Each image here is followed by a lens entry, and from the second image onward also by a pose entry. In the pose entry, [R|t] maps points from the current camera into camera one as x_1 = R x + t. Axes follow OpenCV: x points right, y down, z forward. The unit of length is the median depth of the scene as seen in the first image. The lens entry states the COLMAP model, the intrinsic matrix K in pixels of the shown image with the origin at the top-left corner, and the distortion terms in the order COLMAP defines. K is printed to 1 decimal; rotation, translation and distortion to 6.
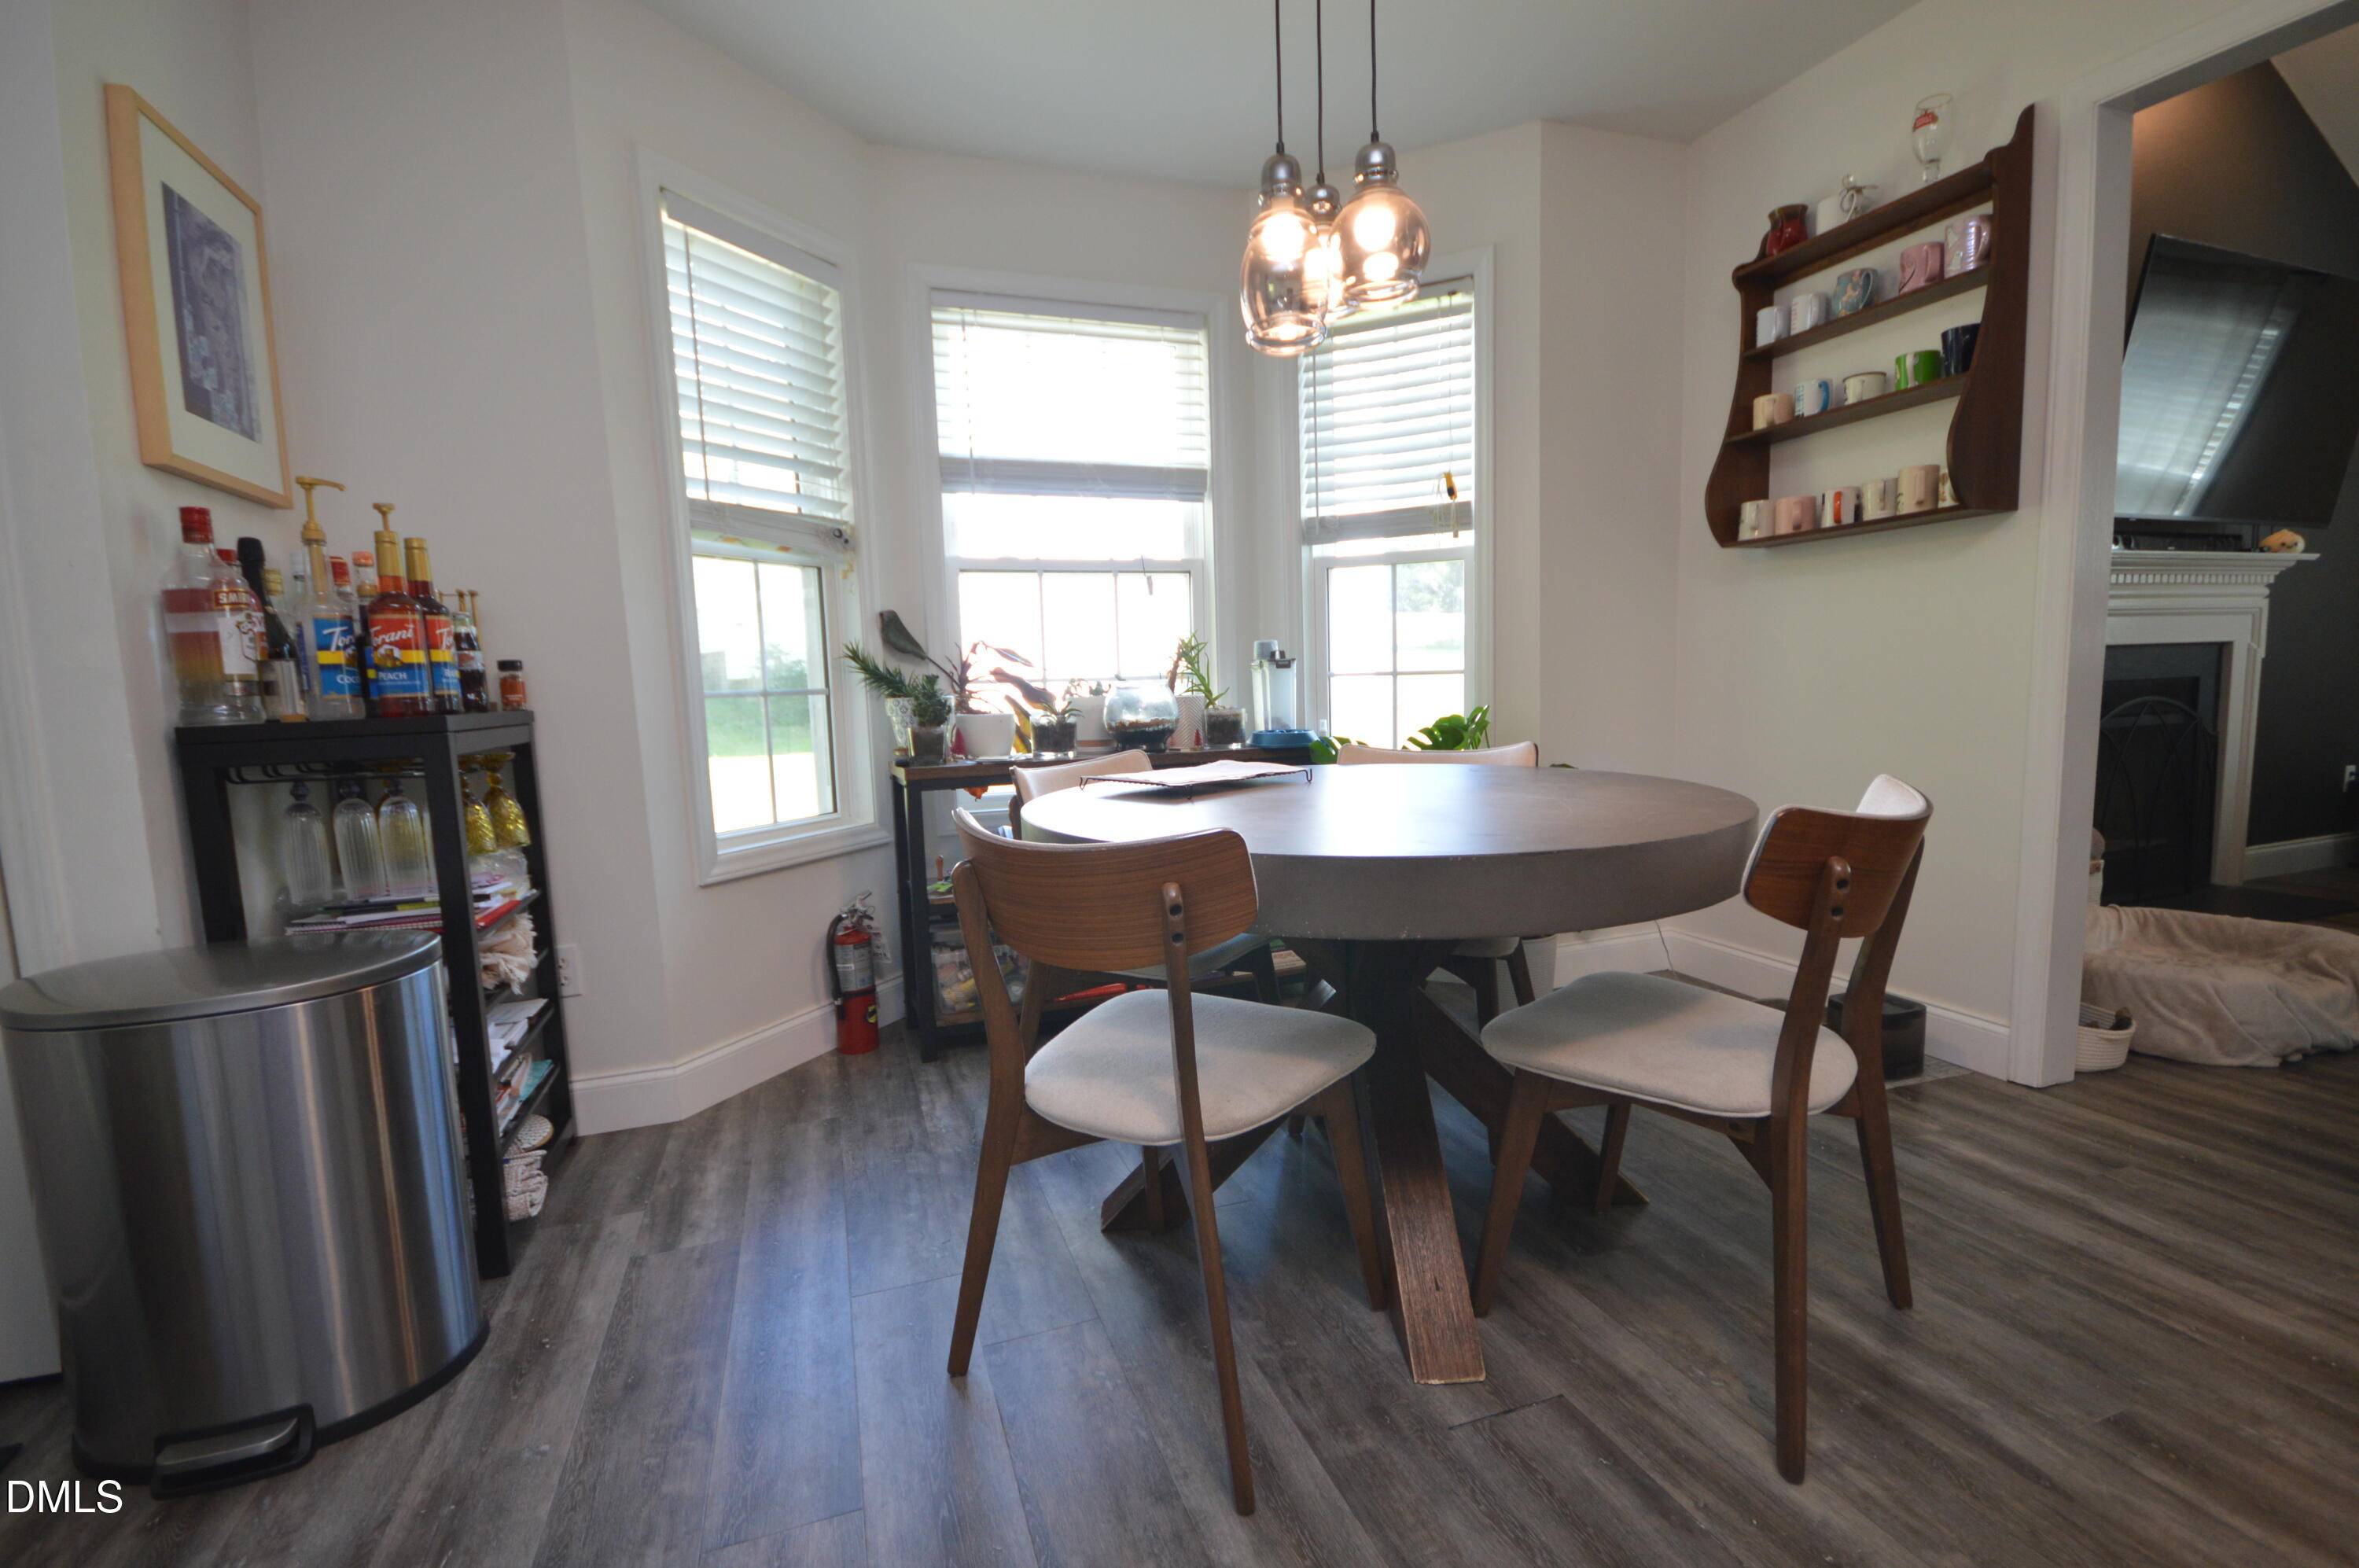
lens RADIAL K [[1052.9, 0, 1177.3], [0, 1052.9, 791.8], [0, 0, 1]] dist [-0.001785, -0.001178]
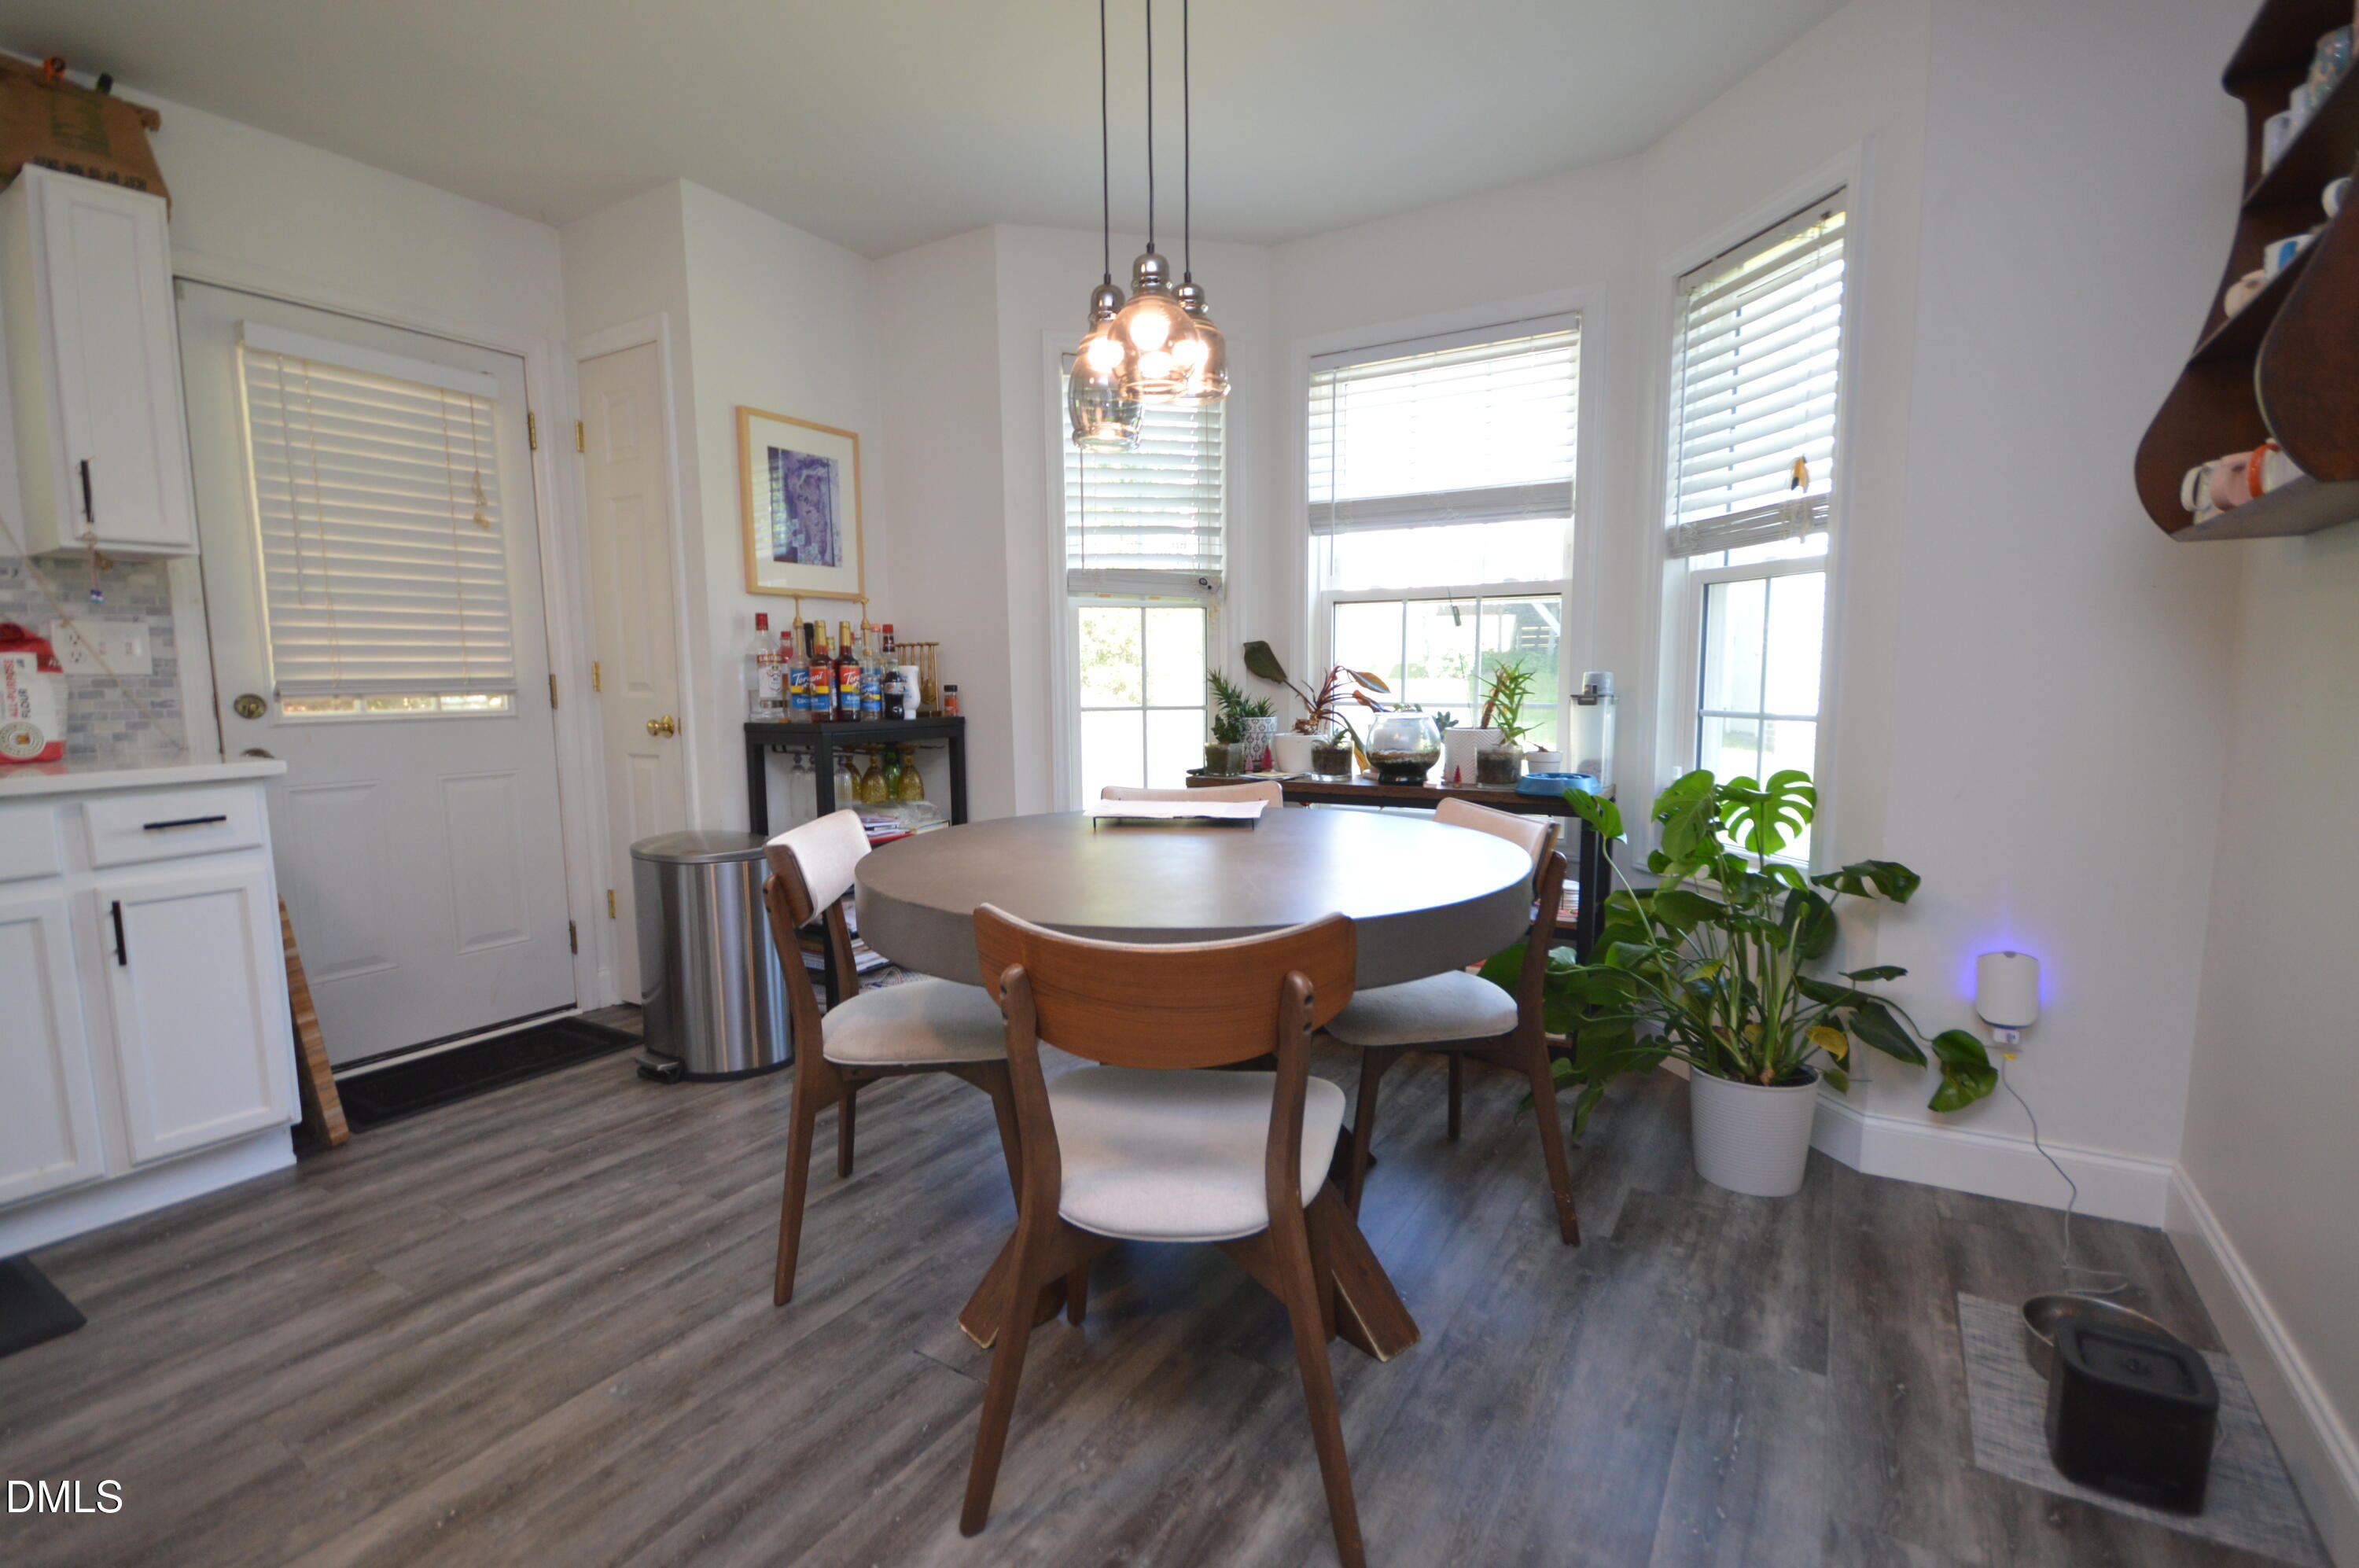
lens RADIAL K [[1052.9, 0, 1186.8], [0, 1052.9, 783.5], [0, 0, 1]] dist [-0.001785, -0.001178]
pose [[0.635195, 0.104010, -0.765317, 0.593607], [-0.094138, 0.993929, 0.056947, -0.072896], [0.766594, 0.035872, 0.641130, 0.185944]]
